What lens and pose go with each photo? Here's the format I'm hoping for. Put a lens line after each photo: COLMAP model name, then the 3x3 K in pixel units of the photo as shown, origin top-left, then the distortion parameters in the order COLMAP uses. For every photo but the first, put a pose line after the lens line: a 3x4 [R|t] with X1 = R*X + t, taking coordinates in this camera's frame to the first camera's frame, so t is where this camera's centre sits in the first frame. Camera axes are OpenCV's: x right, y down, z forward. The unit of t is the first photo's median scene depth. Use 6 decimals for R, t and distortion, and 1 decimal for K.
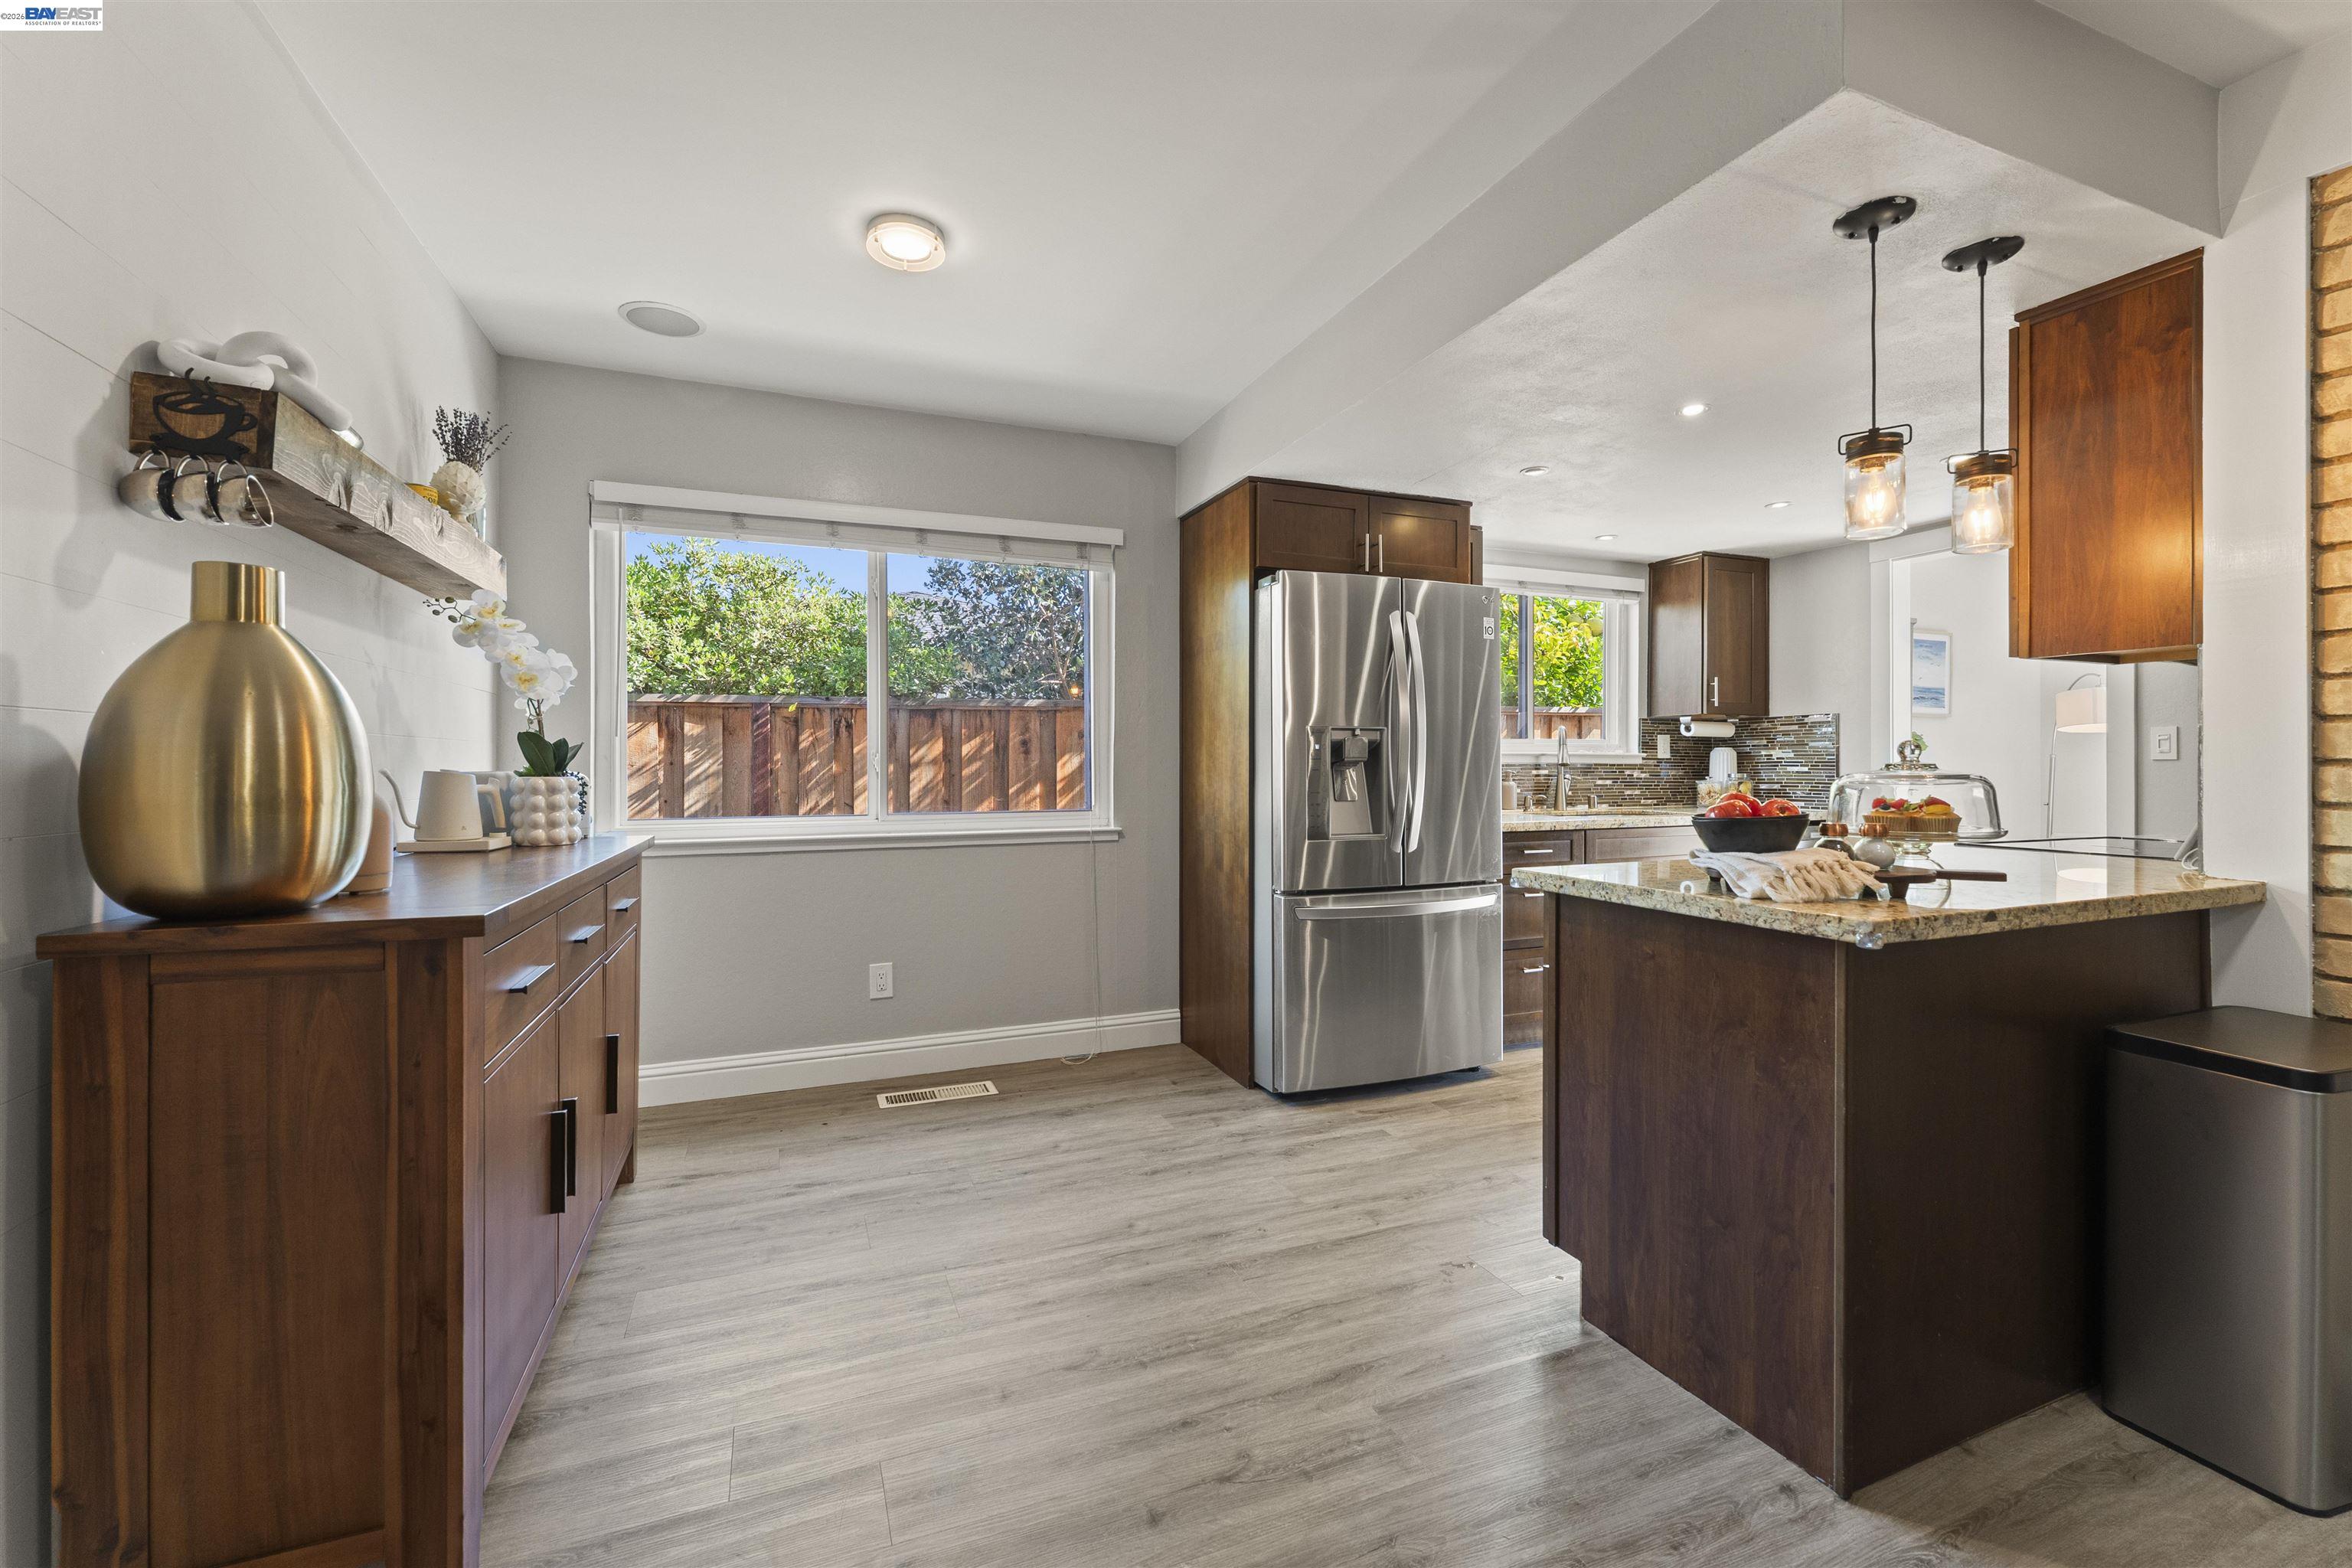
lens RADIAL K [[964.1, 0, 1182.4], [0, 964.1, 772.8], [0, 0, 1]] dist [-0.001595, -0.000316]
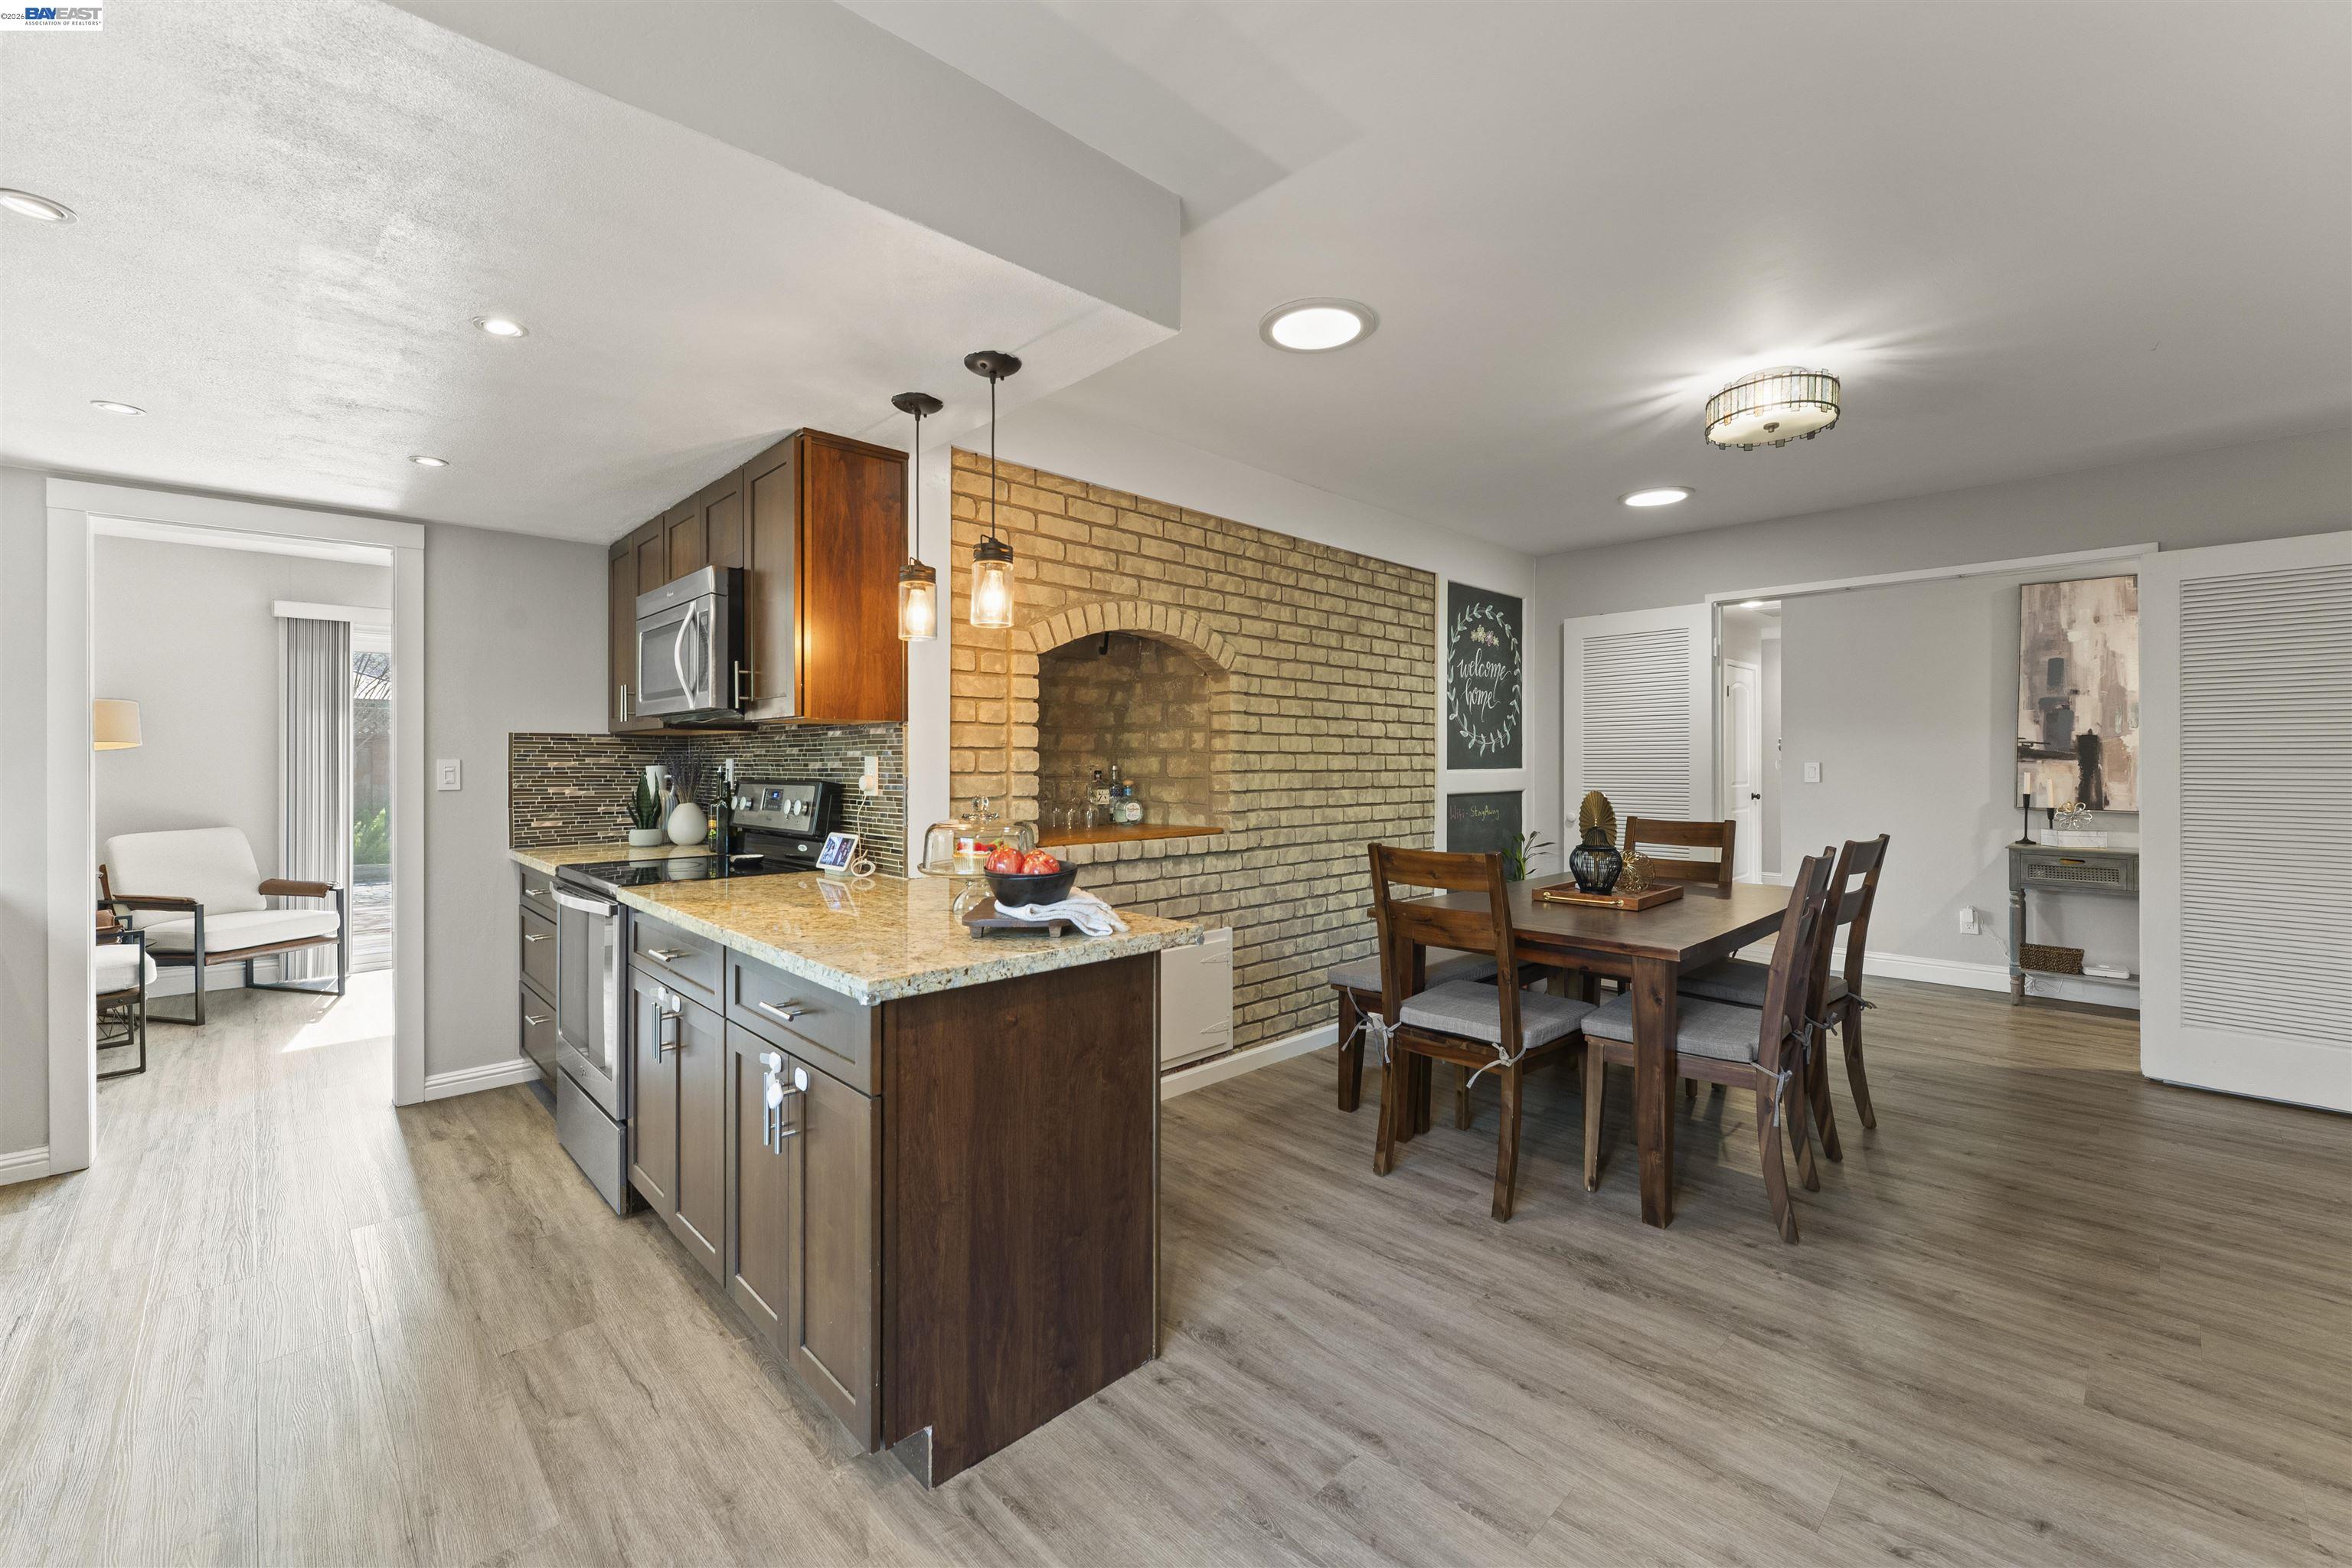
lens RADIAL K [[964.1, 0, 1178.5], [0, 964.1, 761.7], [0, 0, 1]] dist [-0.001595, -0.000316]
pose [[-0.369735, -0.002412, 0.929134, -0.184970], [0.010318, 0.999924, 0.006702, -0.030565], [-0.929080, 0.012065, -0.369682, 0.459949]]
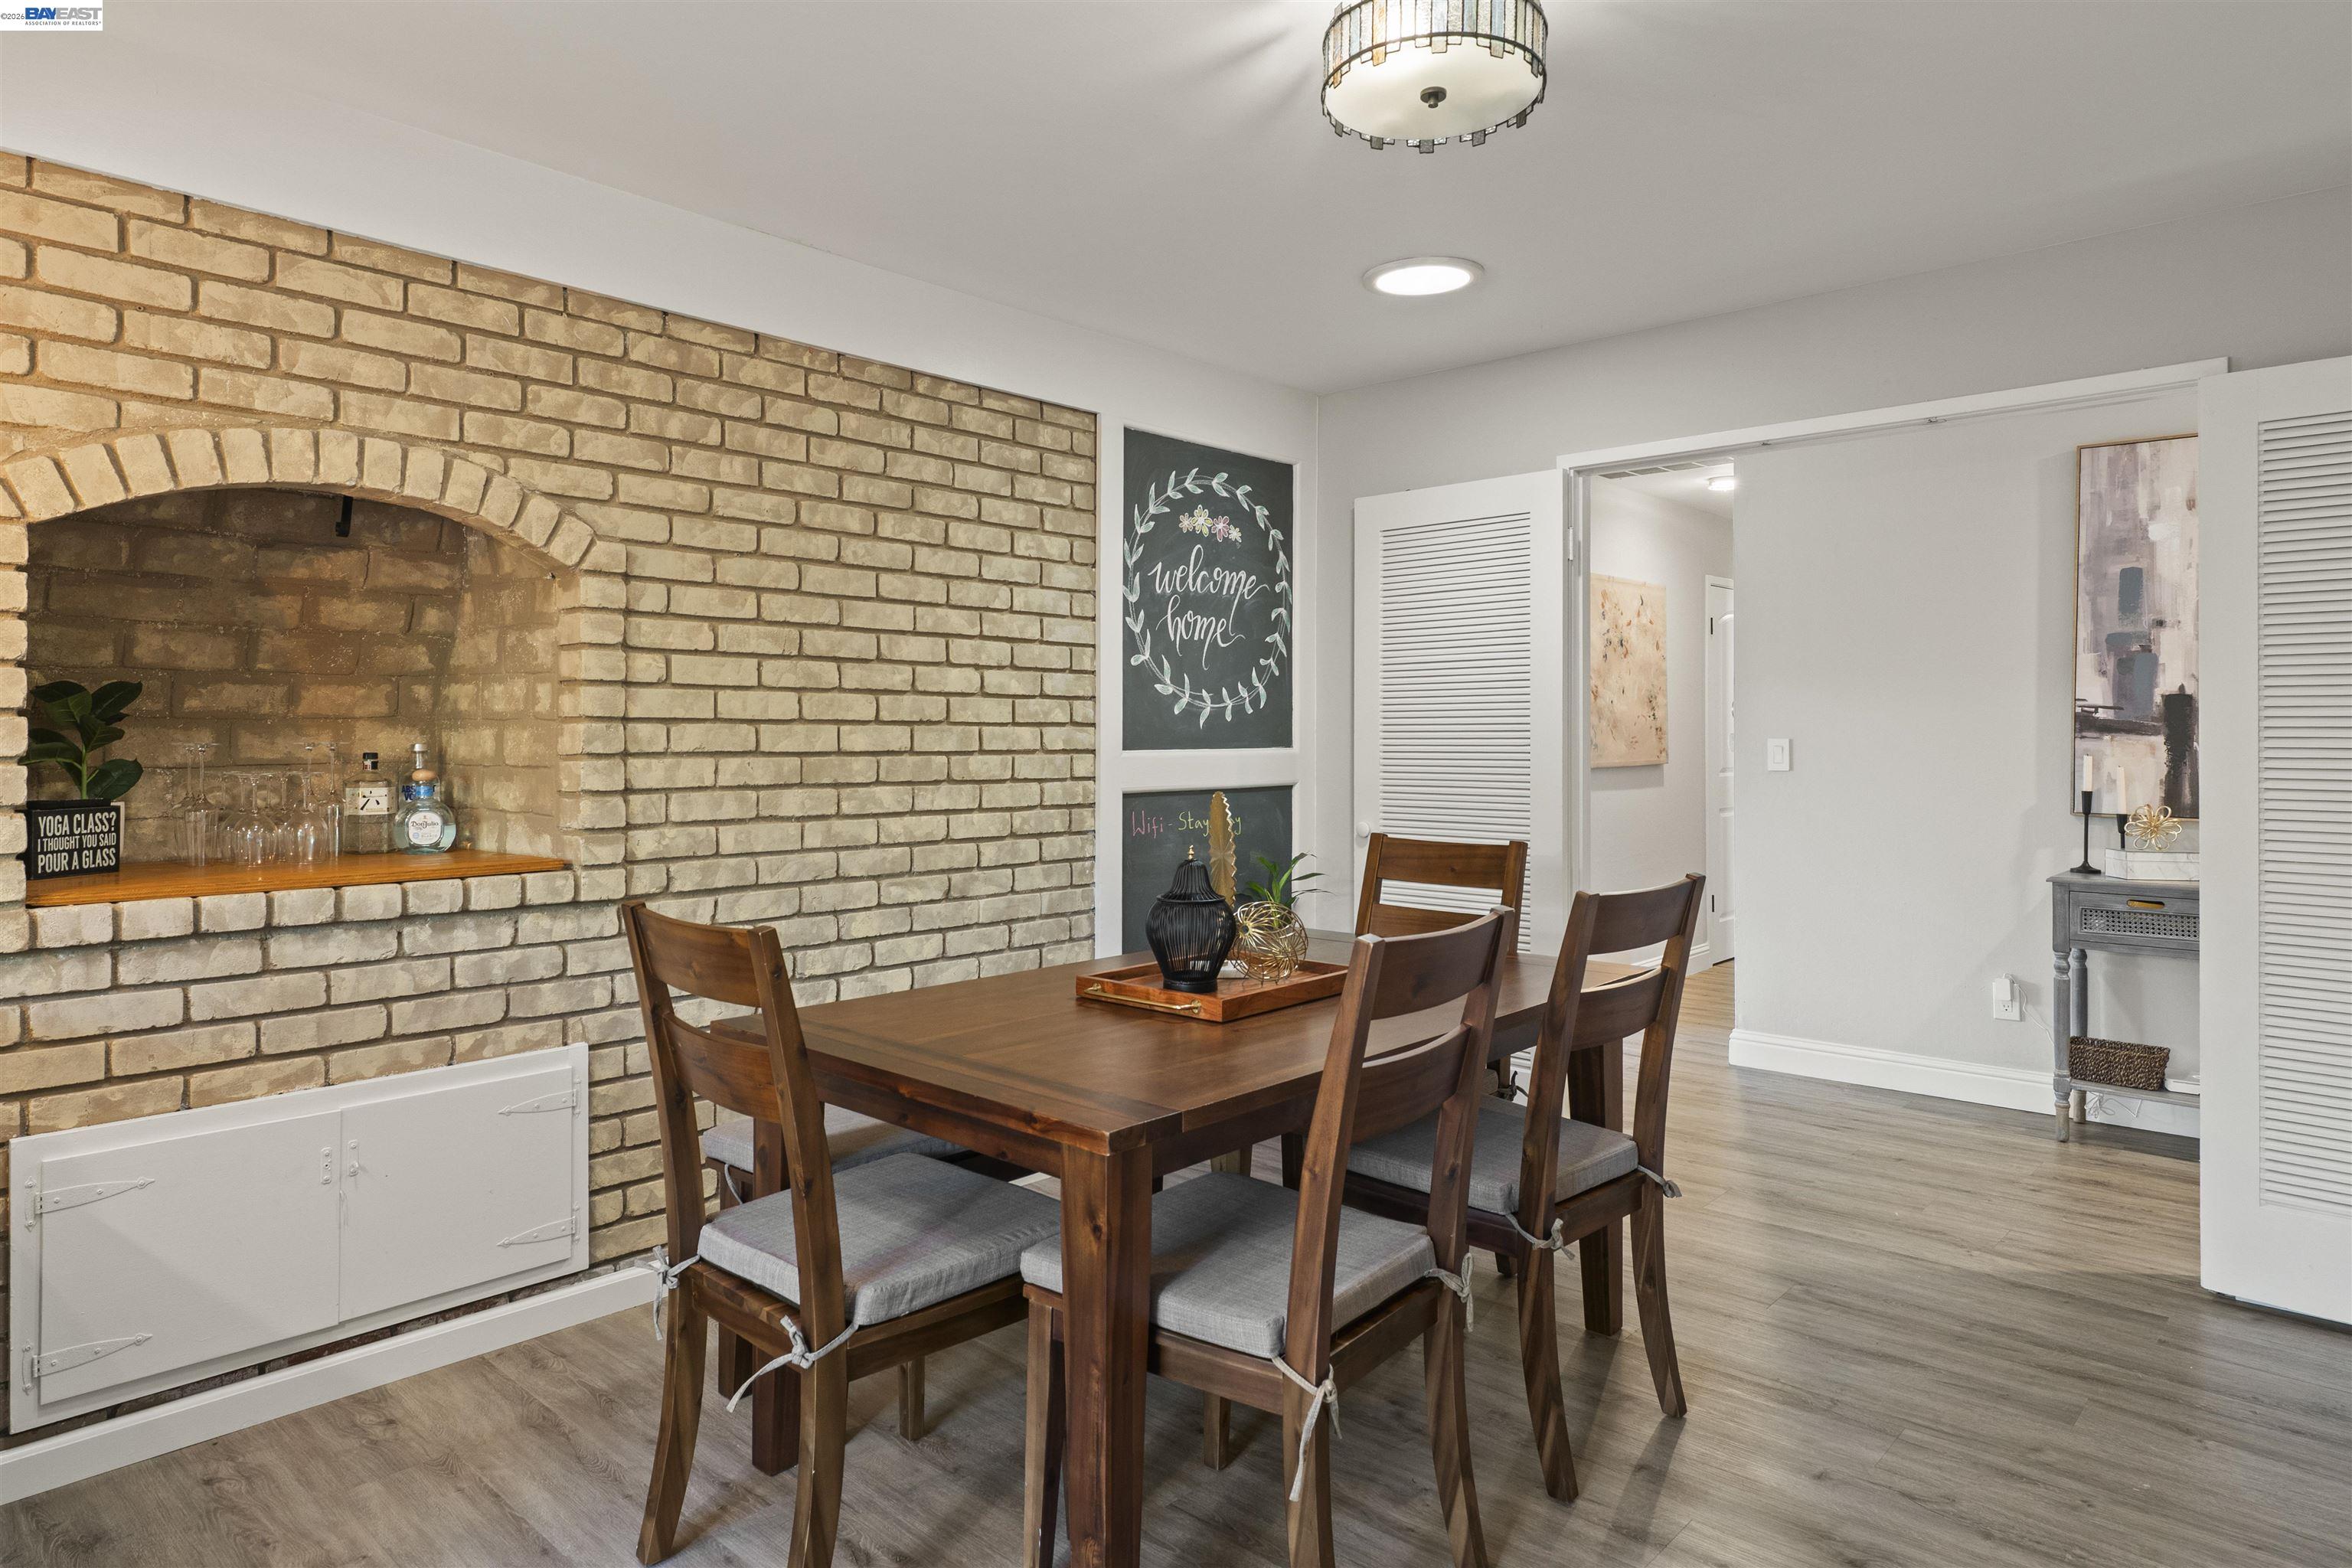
lens RADIAL K [[1383.5, 0, 1189.5], [0, 1383.5, 728.6], [0, 0, 1]] dist [0.000545, -0.000495]
pose [[-0.419611, 0.000579, 0.907704, -0.157371], [0.008467, 0.999959, 0.003277, -0.029285], [-0.907665, 0.009060, -0.419599, 0.282004]]
